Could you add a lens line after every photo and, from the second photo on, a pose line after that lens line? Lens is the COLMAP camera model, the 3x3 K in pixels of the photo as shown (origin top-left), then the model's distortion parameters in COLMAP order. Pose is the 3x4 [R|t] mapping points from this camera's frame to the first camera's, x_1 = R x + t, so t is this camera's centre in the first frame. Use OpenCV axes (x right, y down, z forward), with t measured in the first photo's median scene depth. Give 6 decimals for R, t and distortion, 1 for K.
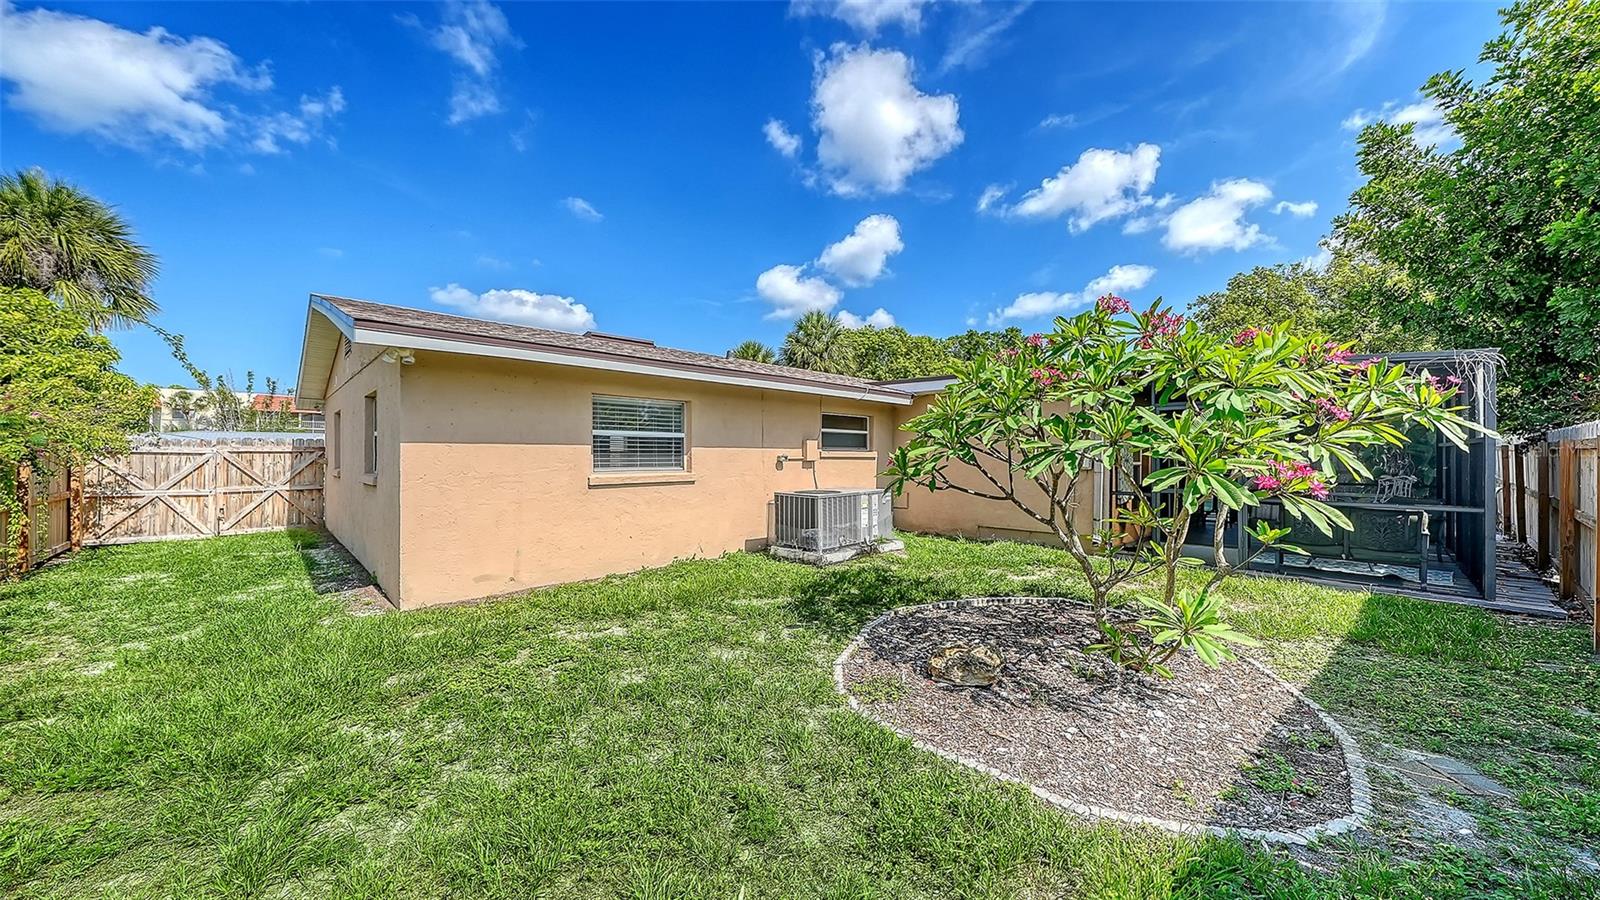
lens RADIAL K [[578.1, 0, 800.0], [0, 578.1, 450.0], [0, 0, 1]] dist [0.001433, 0.000122]
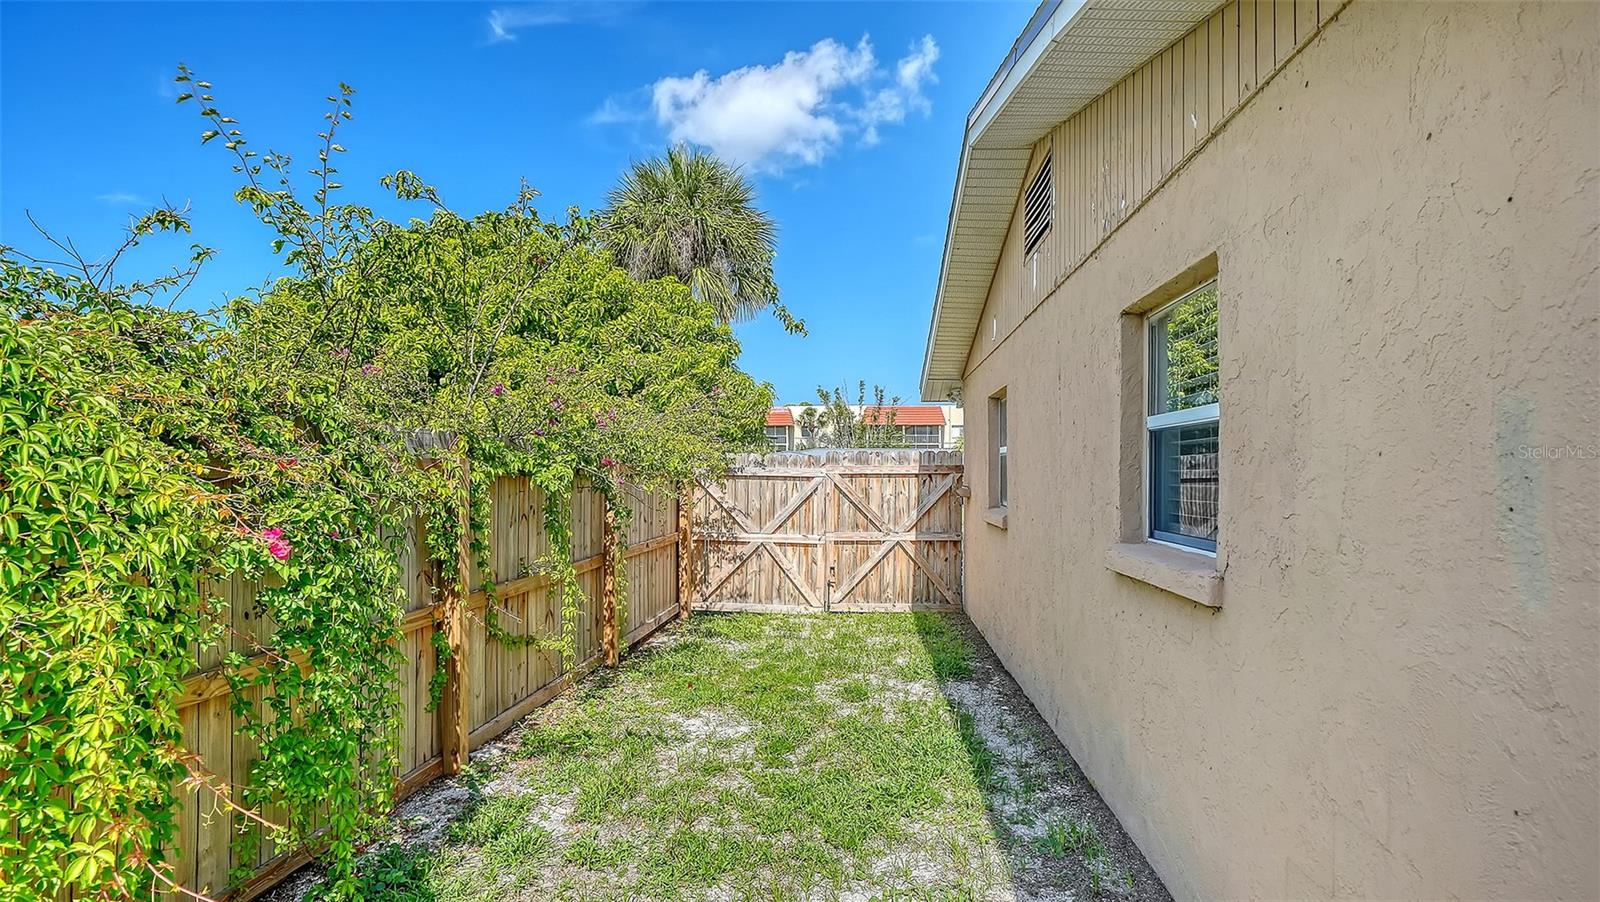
lens RADIAL K [[838.3, 0, 800.0], [0, 838.3, 451.0], [0, 0, 1]] dist [-0.159300, 0.000018]
pose [[0.673349, -0.019109, -0.739077, -0.356855], [0.003850, 0.999743, -0.022340, -0.002227], [0.739314, 0.012197, 0.673250, 0.368547]]
